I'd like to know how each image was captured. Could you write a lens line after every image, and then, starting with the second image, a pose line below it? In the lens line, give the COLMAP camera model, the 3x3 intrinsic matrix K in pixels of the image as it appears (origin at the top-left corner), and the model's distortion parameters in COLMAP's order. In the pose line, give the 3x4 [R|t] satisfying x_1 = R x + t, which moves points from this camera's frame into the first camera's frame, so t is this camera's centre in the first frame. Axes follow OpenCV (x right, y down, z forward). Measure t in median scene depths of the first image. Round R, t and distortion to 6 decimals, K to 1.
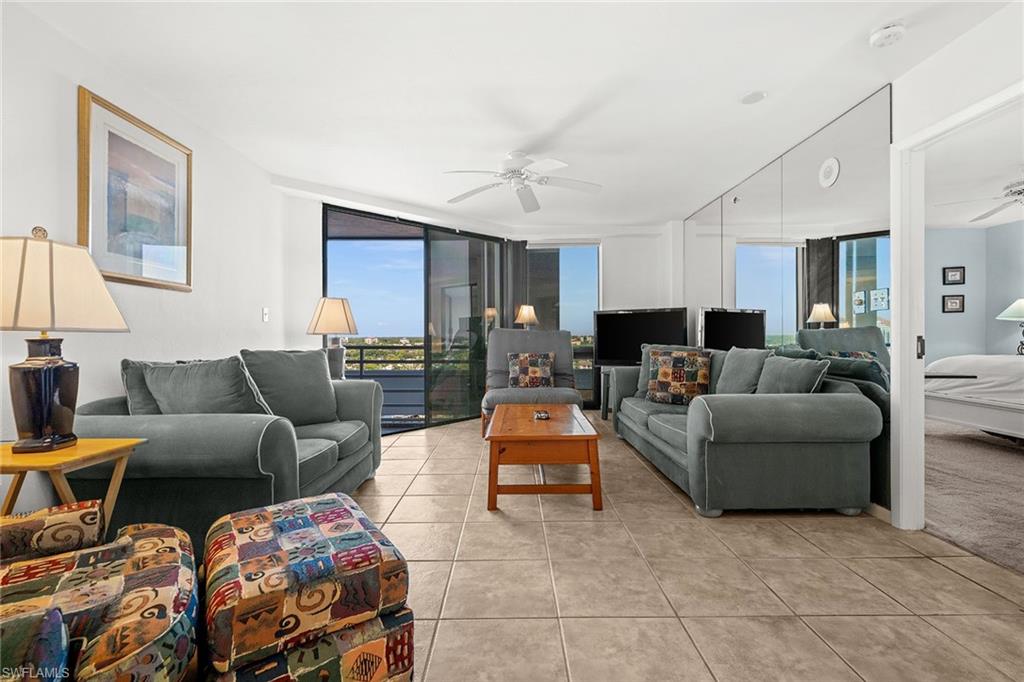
lens RADIAL K [[448.7, 0, 514.6], [0, 448.7, 338.9], [0, 0, 1]] dist [-0.000680, -0.000074]
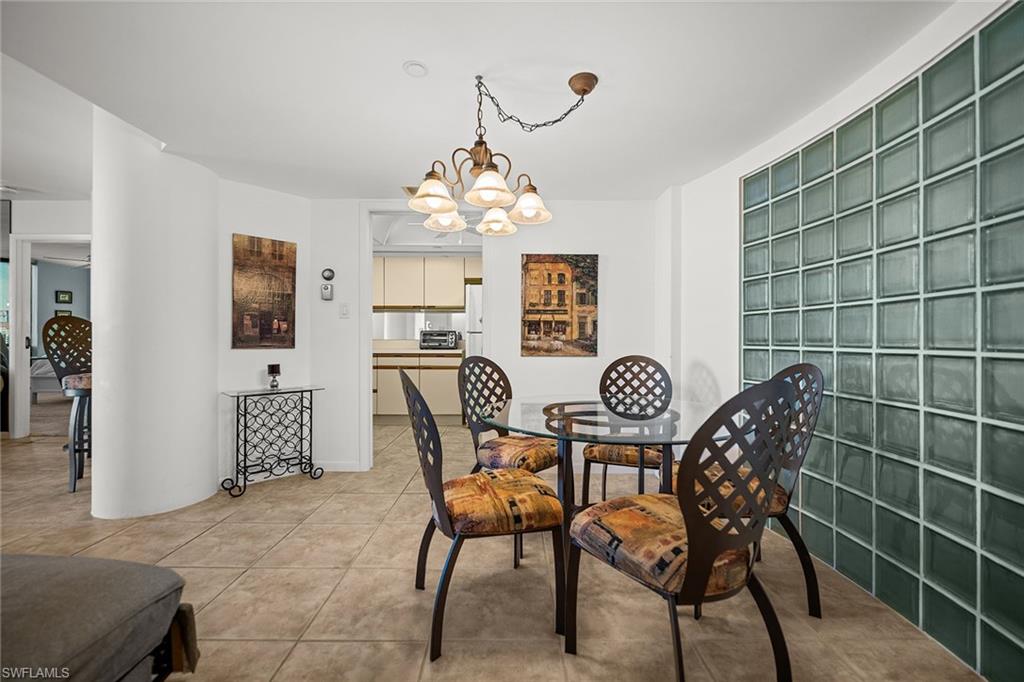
lens RADIAL K [[419.9, 0, 514.0], [0, 419.9, 341.2], [0, 0, 1]] dist [0.002106, 0.000177]
pose [[-0.001449, 0.007241, 0.999973, -0.906235], [0.003156, 0.999969, -0.007236, 0.031325], [-0.999994, 0.003145, -0.001472, -1.085466]]
